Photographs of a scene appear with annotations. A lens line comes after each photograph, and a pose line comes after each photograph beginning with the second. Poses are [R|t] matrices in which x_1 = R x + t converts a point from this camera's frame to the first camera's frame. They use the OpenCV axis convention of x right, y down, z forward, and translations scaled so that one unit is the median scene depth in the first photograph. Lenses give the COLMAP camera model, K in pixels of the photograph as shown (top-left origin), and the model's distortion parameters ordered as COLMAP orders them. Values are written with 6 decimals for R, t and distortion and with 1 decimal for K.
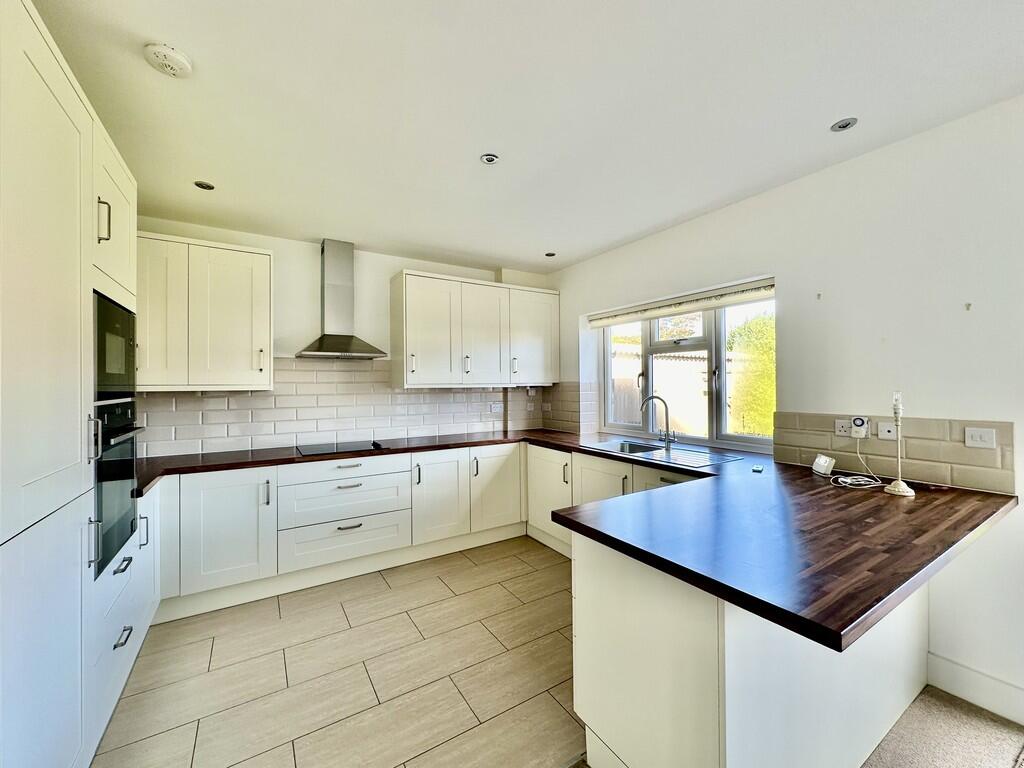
lens RADIAL K [[409.5, 0, 513.0], [0, 409.5, 382.0], [0, 0, 1]] dist [-0.003811, -0.000585]
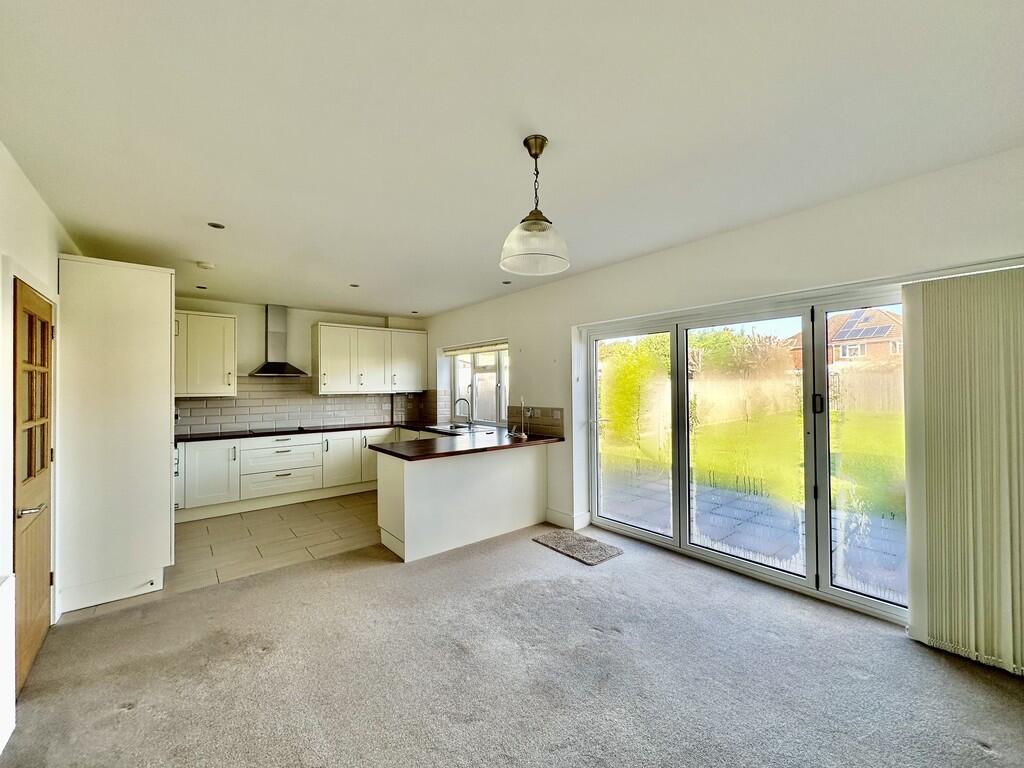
lens RADIAL K [[409.5, 0, 514.6], [0, 409.5, 382.0], [0, 0, 1]] dist [-0.003811, -0.000585]
pose [[0.991339, 0.000986, 0.131326, 0.298458], [0.000081, 0.999967, -0.008121, -0.021470], [-0.131330, 0.008061, 0.991306, -0.737209]]
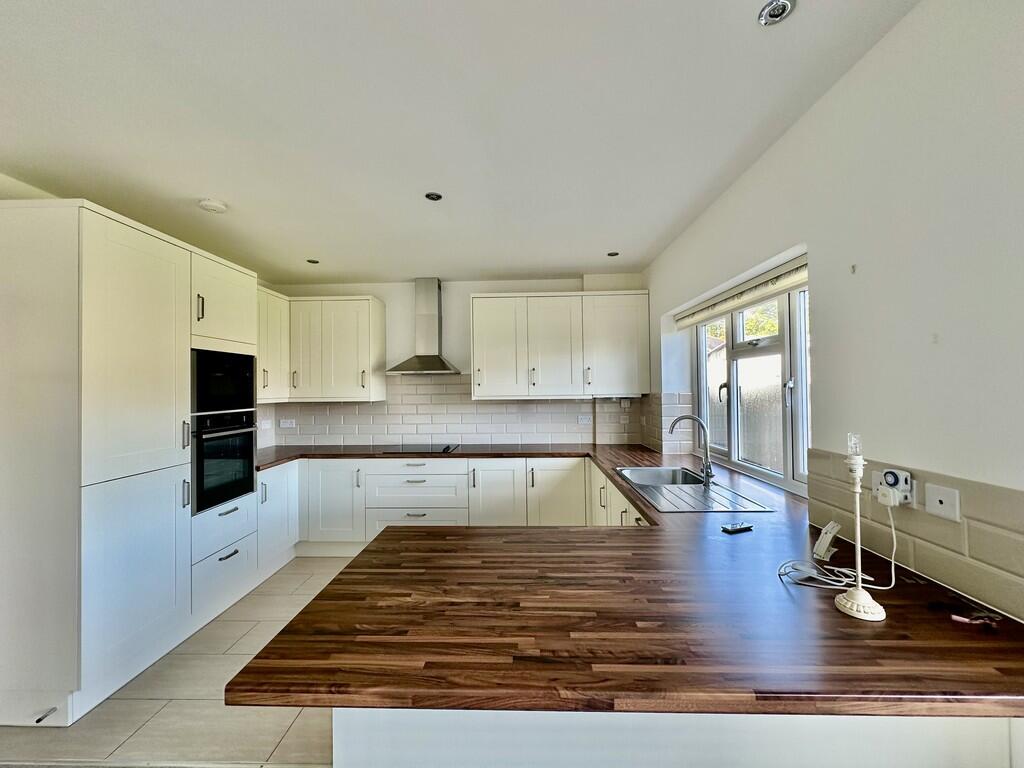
lens RADIAL K [[409.5, 0, 510.7], [0, 409.5, 381.7], [0, 0, 1]] dist [-0.003811, -0.000585]
pose [[0.828812, -0.011098, -0.559417, 0.447983], [0.008500, 0.999938, -0.007243, -0.025362], [0.559463, 0.001248, 0.828855, 0.129892]]
